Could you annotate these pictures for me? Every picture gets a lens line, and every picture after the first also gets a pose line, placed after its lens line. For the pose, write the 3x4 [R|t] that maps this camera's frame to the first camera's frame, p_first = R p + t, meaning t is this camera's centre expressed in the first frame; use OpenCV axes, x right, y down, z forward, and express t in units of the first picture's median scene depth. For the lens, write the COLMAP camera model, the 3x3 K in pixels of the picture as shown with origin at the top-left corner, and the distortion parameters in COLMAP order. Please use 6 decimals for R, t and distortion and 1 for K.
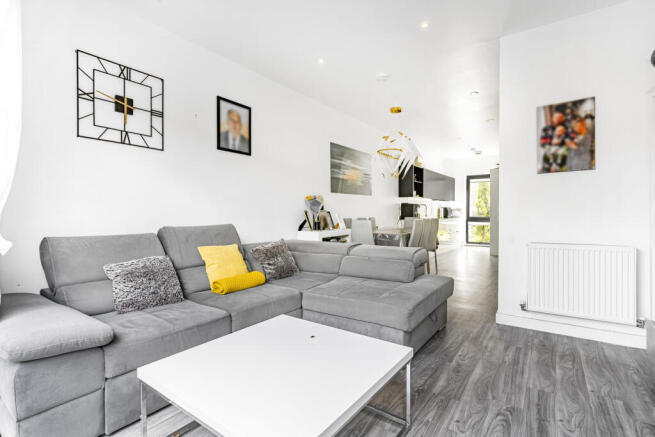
lens RADIAL K [[315.4, 0, 324.3], [0, 315.4, 216.7], [0, 0, 1]] dist [0.001231, 0.001039]
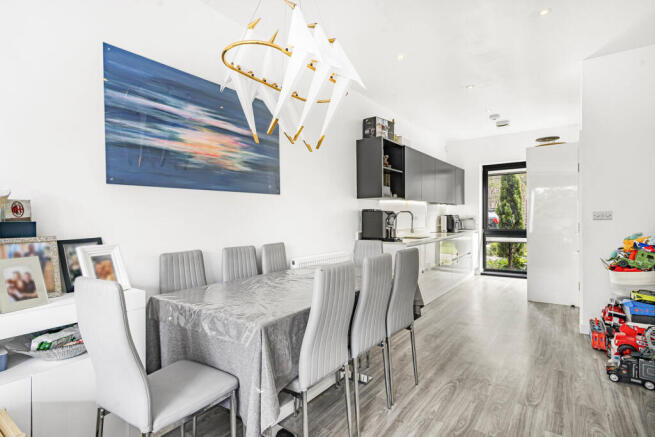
lens RADIAL K [[323.8, 0, 329.1], [0, 323.8, 219.2], [0, 0, 1]] dist [-0.010902, -0.000260]
pose [[0.999872, -0.007407, -0.014171, 0.188574], [0.007286, 0.999937, -0.008524, -0.022024], [0.014234, 0.008420, 0.999863, 0.436439]]
